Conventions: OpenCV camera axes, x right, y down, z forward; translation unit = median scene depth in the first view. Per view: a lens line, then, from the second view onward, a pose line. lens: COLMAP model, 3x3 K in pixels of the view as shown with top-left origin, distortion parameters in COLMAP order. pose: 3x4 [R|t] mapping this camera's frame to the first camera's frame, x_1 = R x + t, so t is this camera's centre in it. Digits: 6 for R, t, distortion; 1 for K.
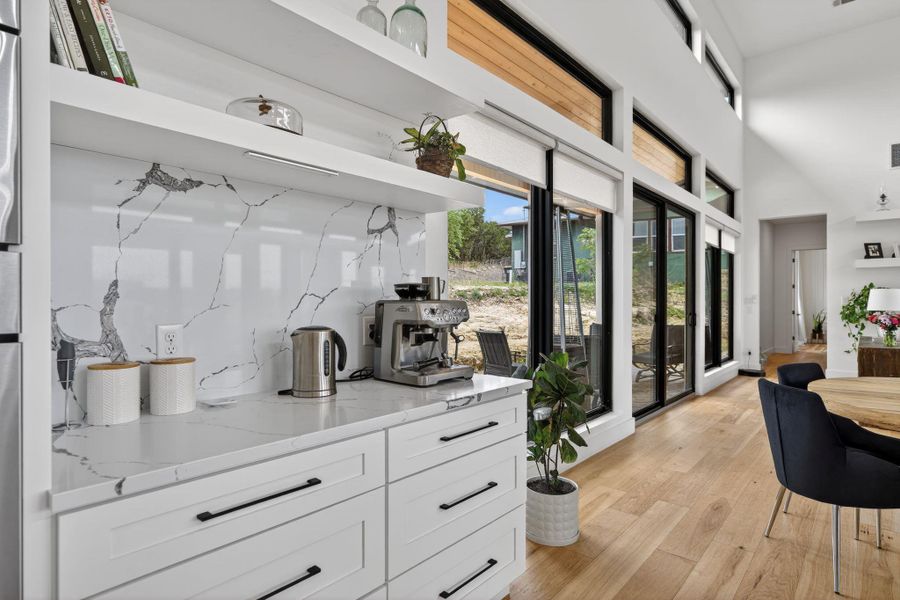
lens RADIAL K [[482.2, 0, 451.0], [0, 482.2, 300.4], [0, 0, 1]] dist [-0.003658, 0.000129]
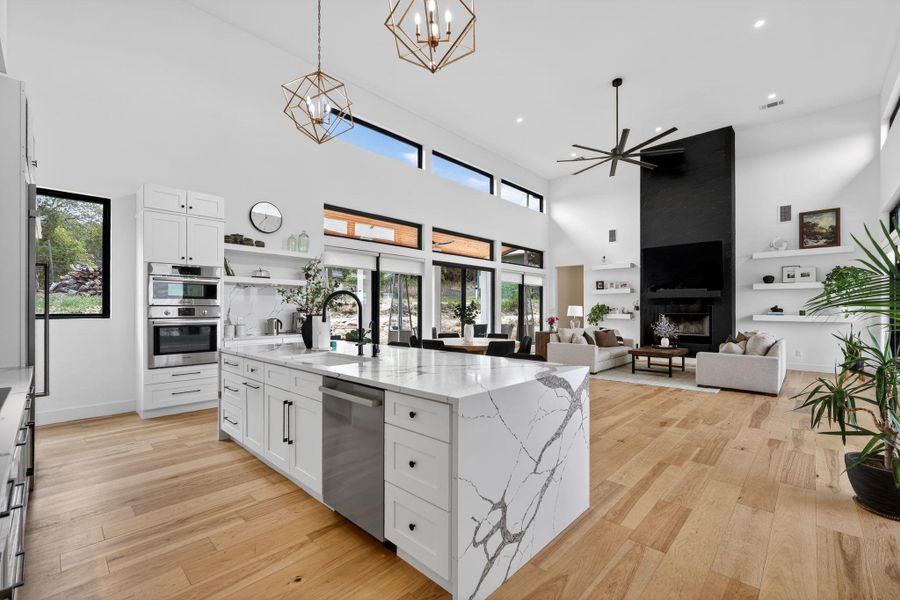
lens RADIAL K [[383.7, 0, 449.1], [0, 383.7, 308.0], [0, 0, 1]] dist [-0.004895, 0.003469]
pose [[0.999017, -0.003014, -0.044228, 0.422673], [0.002602, 0.999953, -0.009378, -0.000114], [0.044255, 0.009254, 0.998977, -0.693142]]
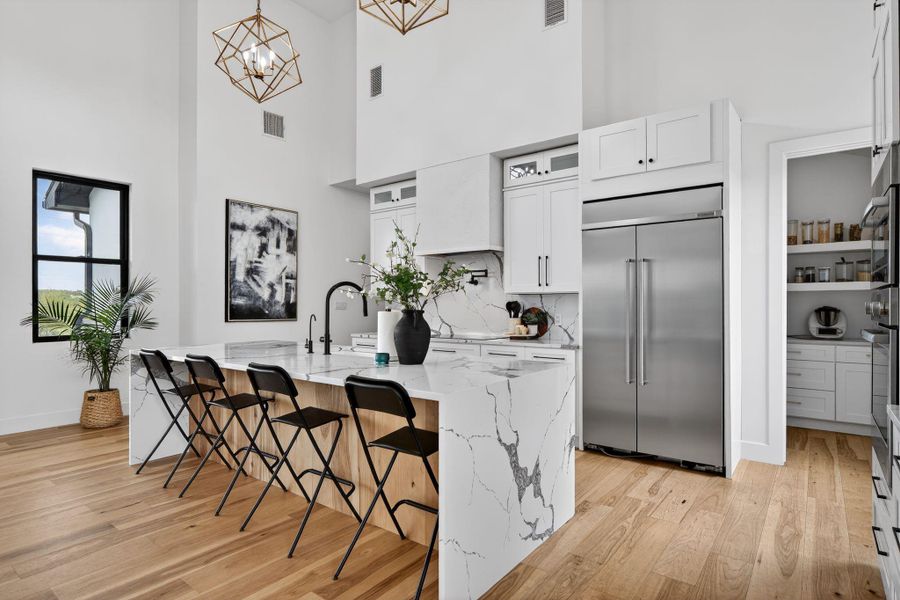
lens RADIAL K [[482.2, 0, 448.8], [0, 482.2, 304.7], [0, 0, 1]] dist [-0.003658, 0.000129]
pose [[-0.998337, -0.004063, -0.057504, 0.167147], [-0.004415, 0.999972, 0.005989, -0.003986], [0.057478, 0.006233, -0.998327, 0.414583]]
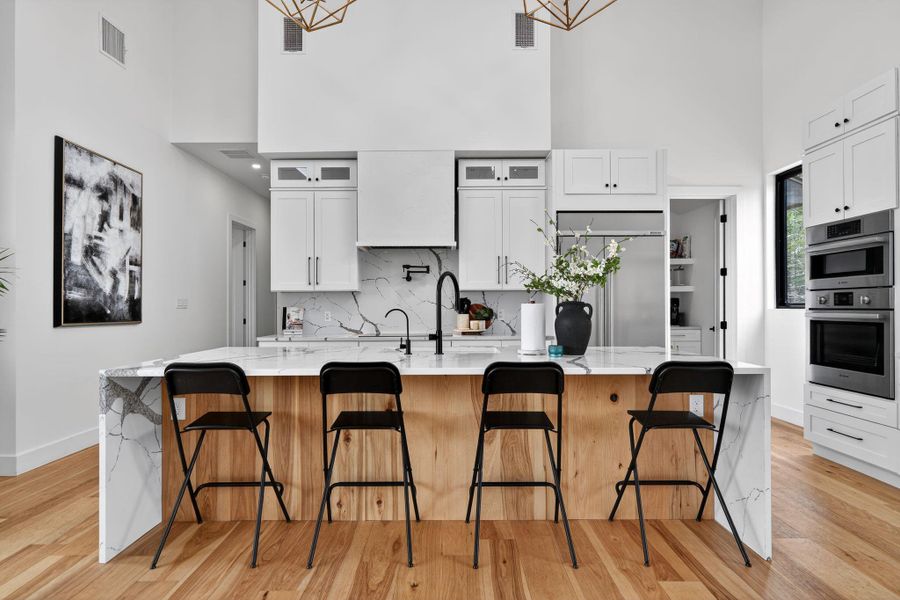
lens RADIAL K [[482.2, 0, 451.4], [0, 482.2, 306.1], [0, 0, 1]] dist [-0.003658, 0.000129]
pose [[-0.755826, -0.003738, -0.654762, 0.599218], [-0.004630, 0.999989, -0.000365, 0.010220], [0.654756, 0.002755, -0.755835, 0.218550]]
